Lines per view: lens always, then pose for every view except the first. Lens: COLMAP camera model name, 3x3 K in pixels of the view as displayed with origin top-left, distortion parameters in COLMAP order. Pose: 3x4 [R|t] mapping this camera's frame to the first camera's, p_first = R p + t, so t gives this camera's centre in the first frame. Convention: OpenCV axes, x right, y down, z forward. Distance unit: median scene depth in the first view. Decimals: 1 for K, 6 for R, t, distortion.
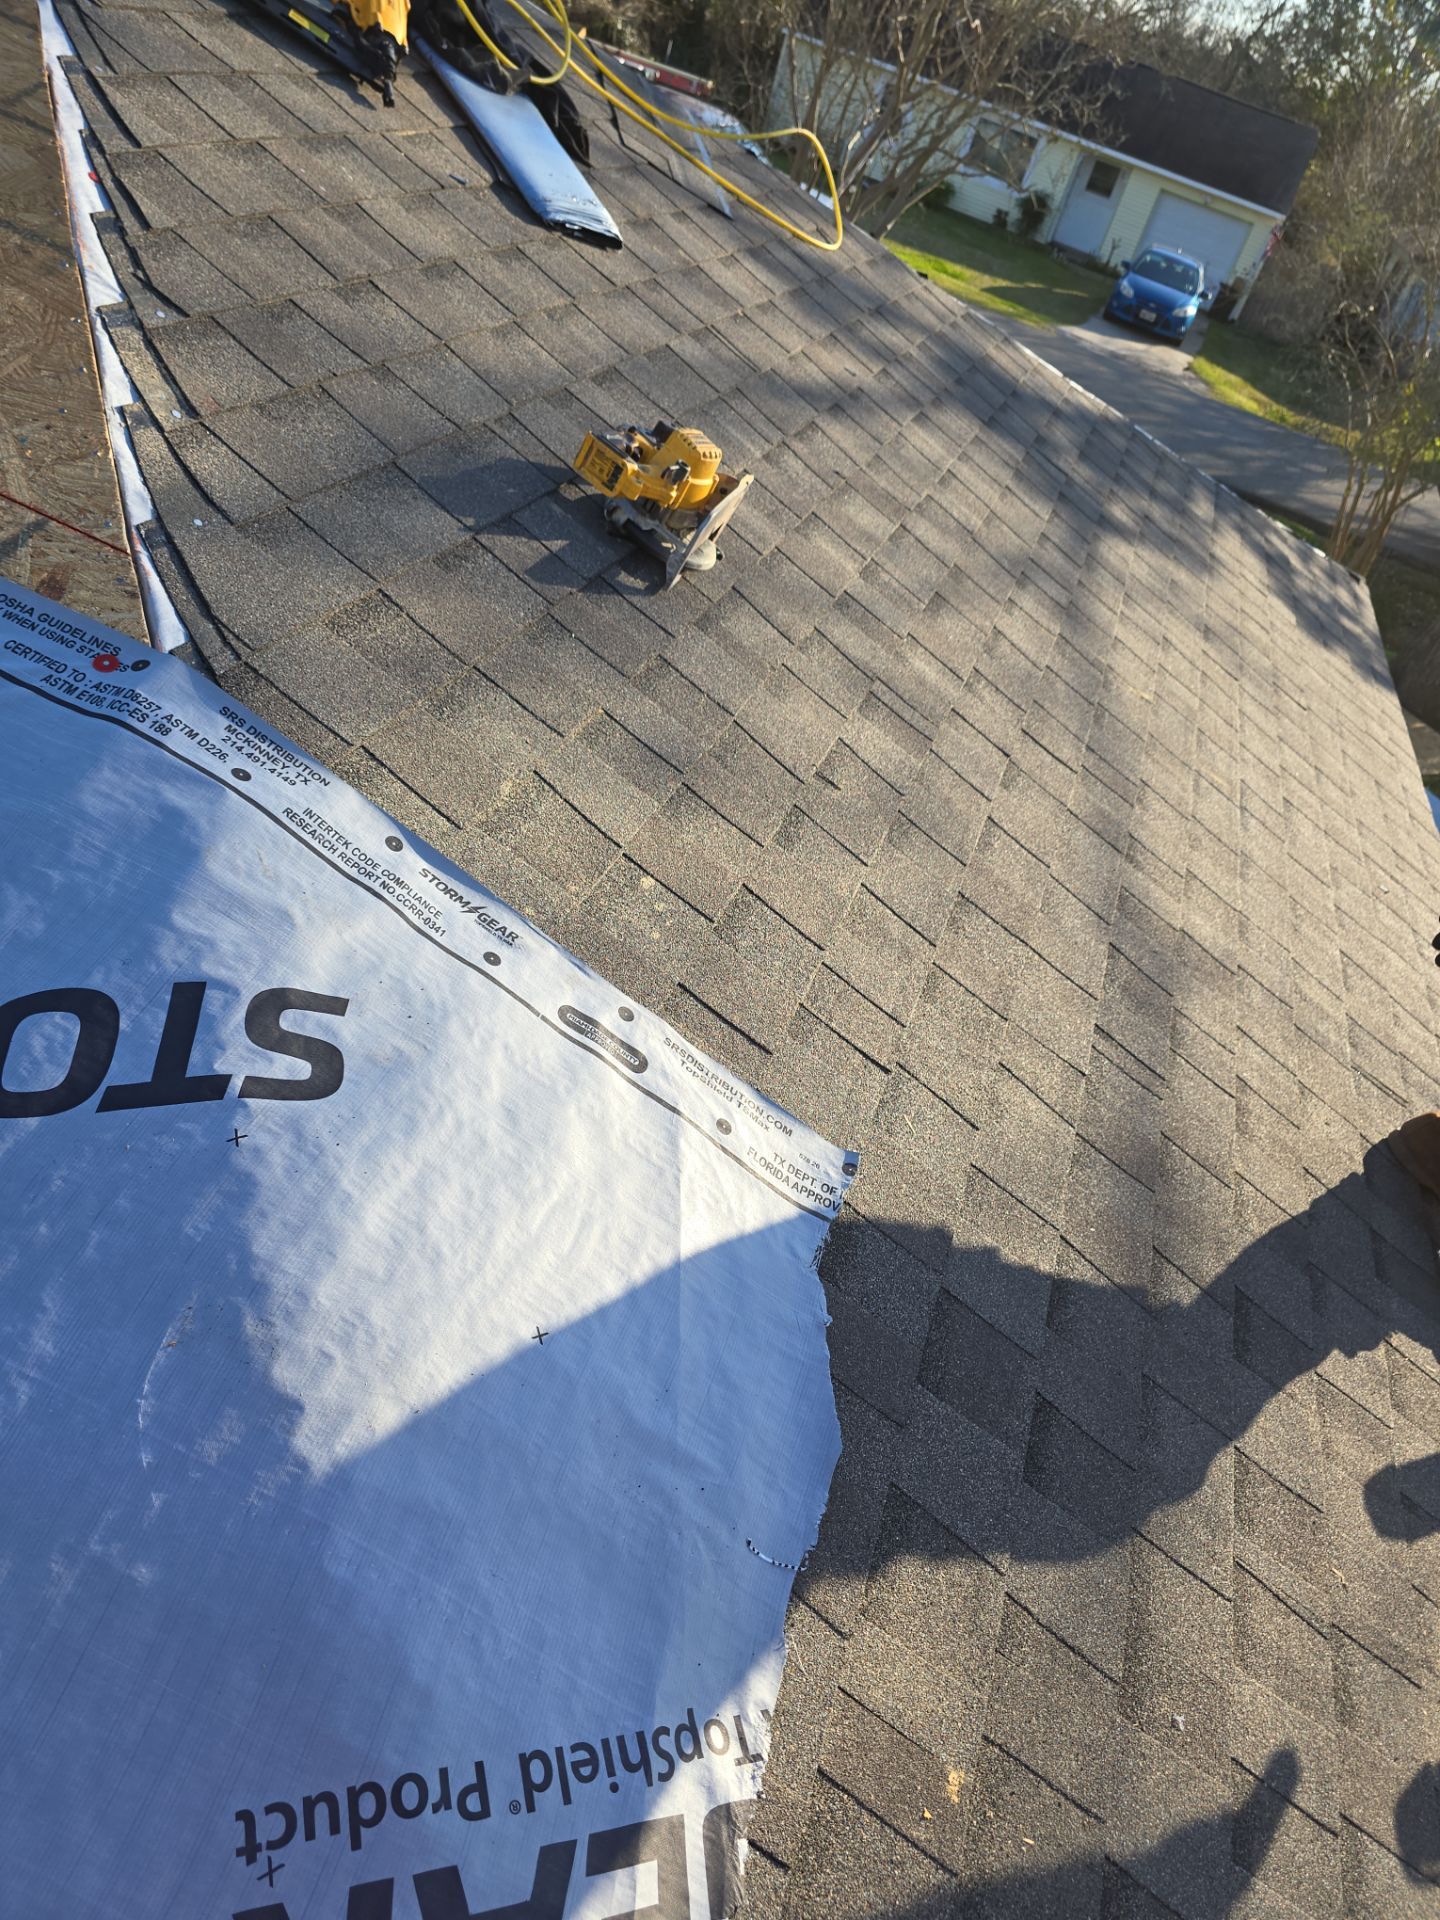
lens RADIAL K [[1277.7, 0, 720.6], [0, 1277.7, 959.7], [0, 0, 1]] dist [0.050375, -0.045933]
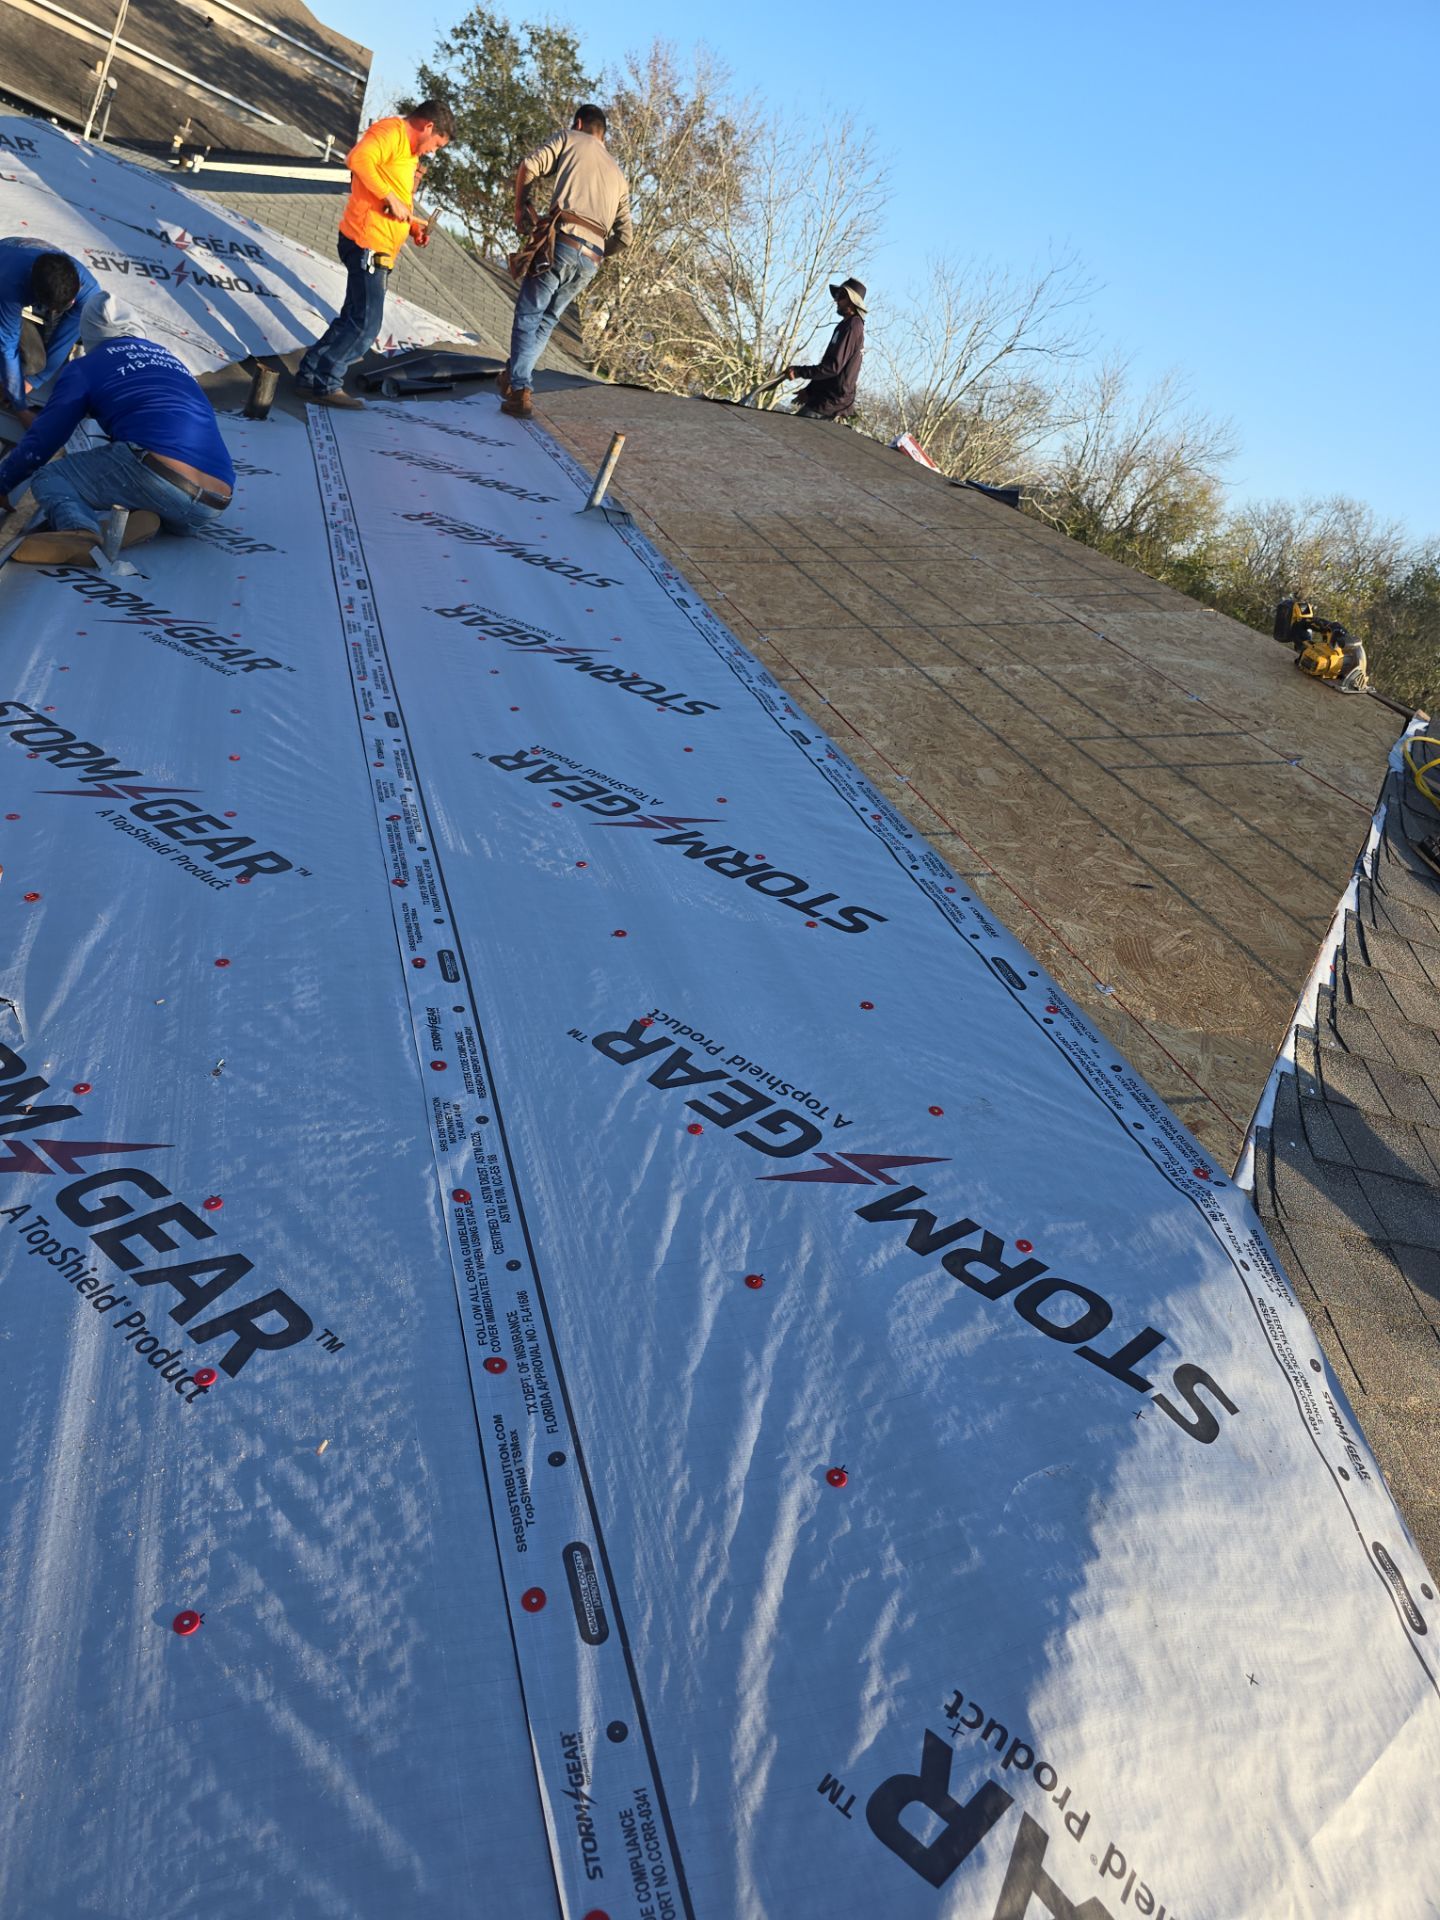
lens RADIAL K [[1277.7, 0, 731.9], [0, 1277.7, 954.6], [0, 0, 1]] dist [0.050375, -0.045933]
pose [[0.649531, 0.318371, -0.690470, 0.156331], [-0.649818, 0.703944, -0.286705, 0.407399], [0.394774, 0.634904, 0.664117, -0.449176]]
